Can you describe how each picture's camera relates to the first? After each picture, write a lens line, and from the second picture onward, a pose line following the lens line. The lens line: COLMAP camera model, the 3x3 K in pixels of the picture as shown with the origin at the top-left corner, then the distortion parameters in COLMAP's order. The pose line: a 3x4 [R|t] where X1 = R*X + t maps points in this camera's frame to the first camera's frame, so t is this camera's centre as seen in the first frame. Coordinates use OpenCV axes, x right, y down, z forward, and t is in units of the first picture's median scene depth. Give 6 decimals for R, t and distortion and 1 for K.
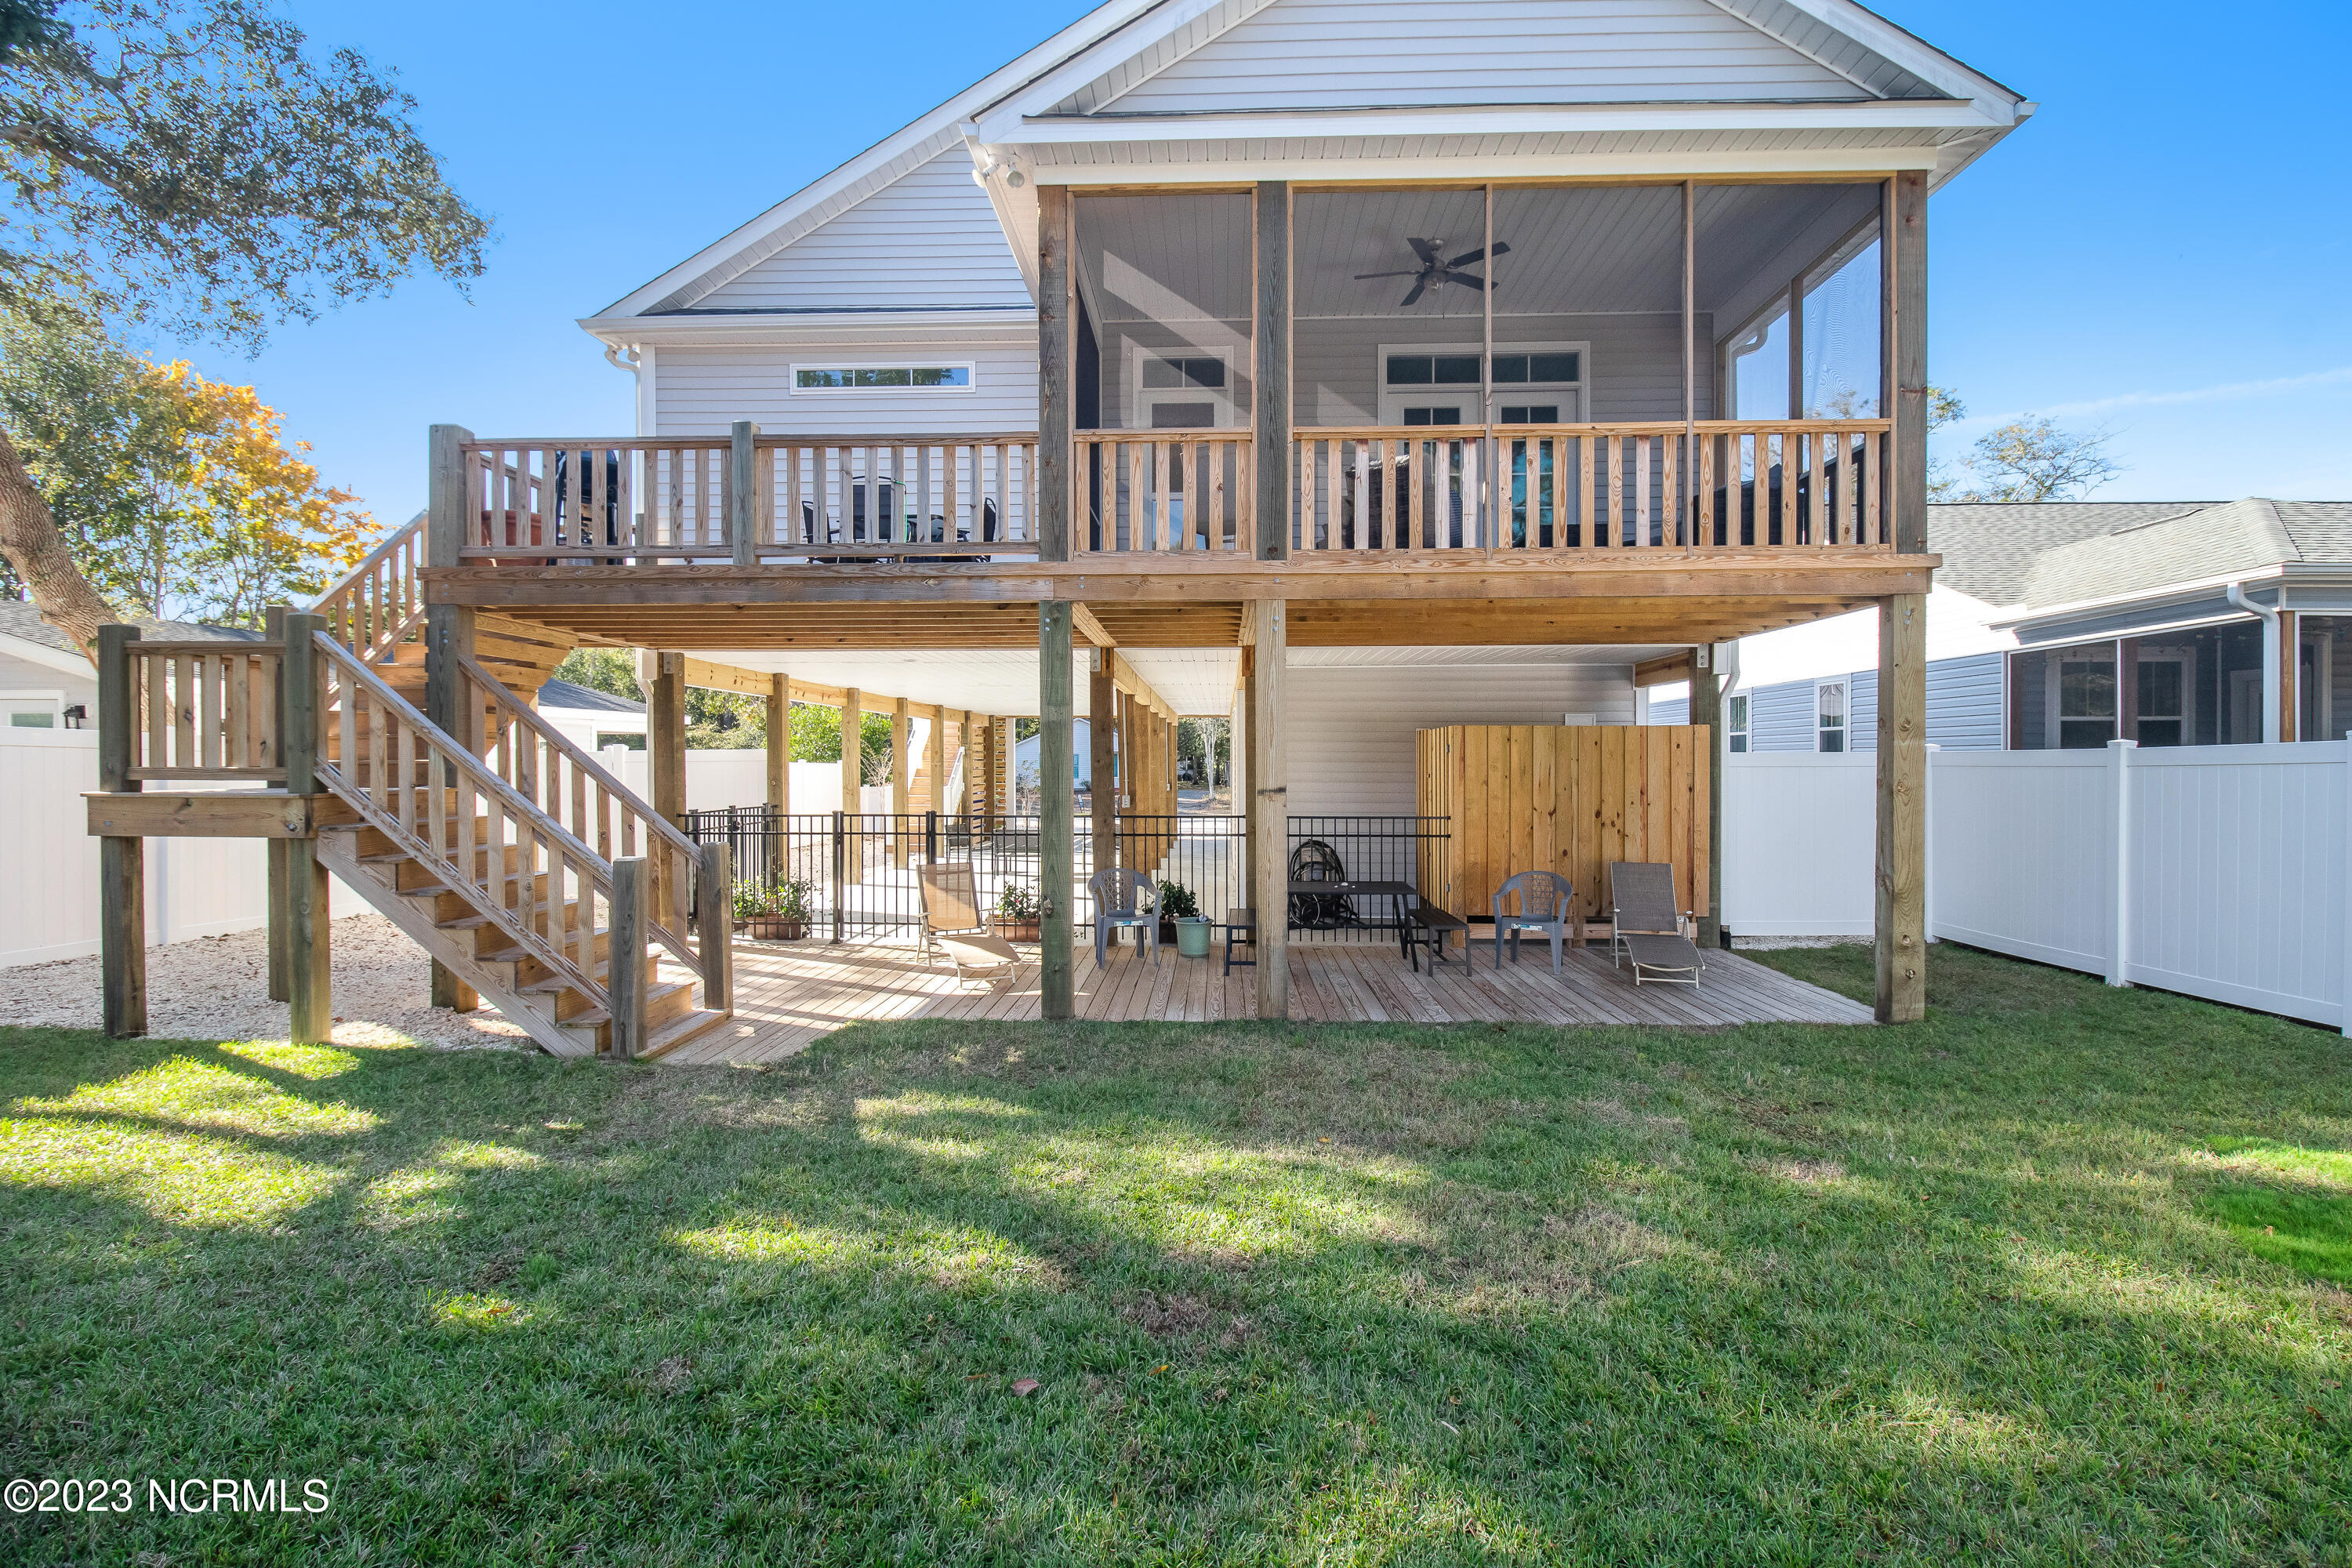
lens RADIAL K [[1108.1, 0, 1176.5], [0, 1108.1, 775.5], [0, 0, 1]] dist [0.003629, -0.014068]
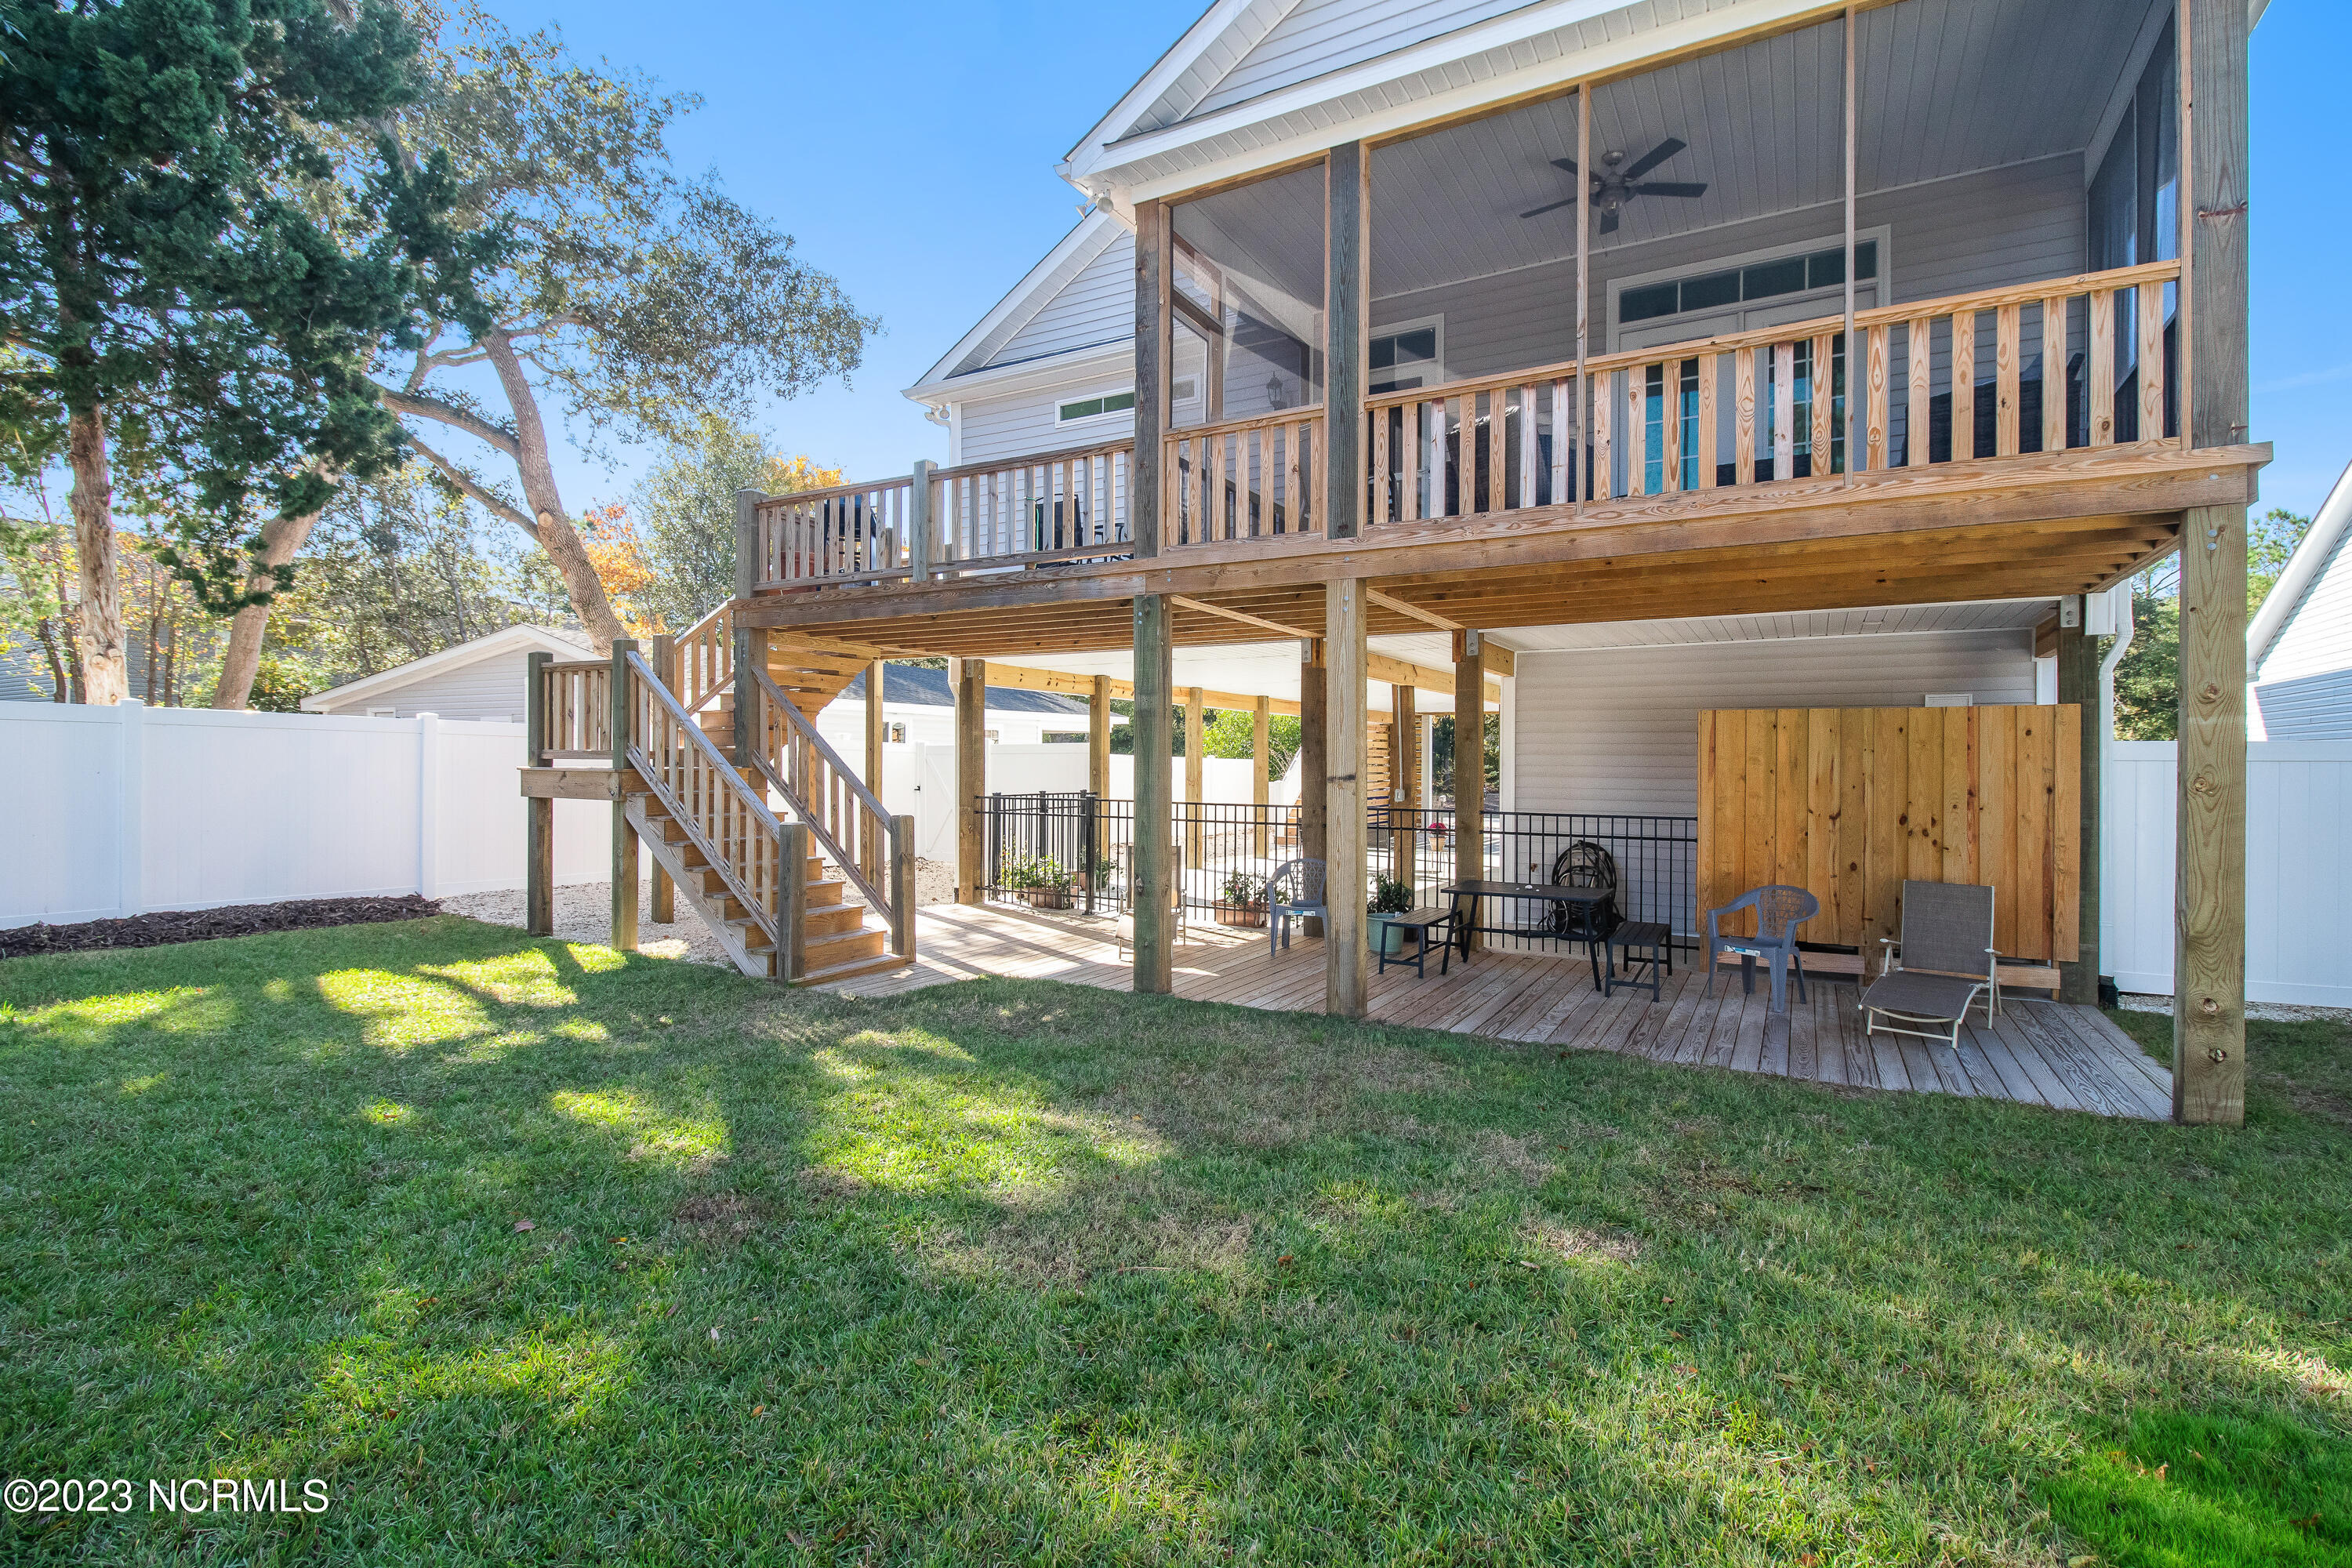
lens RADIAL K [[1099.6, 0, 1173.9], [0, 1099.6, 771.9], [0, 0, 1]] dist [0.009656, -0.013248]
pose [[0.883189, 0.010443, -0.468902, 0.406890], [-0.012483, 0.999921, -0.001242, 0.011566], [0.468852, 0.006950, 0.883250, 0.089455]]
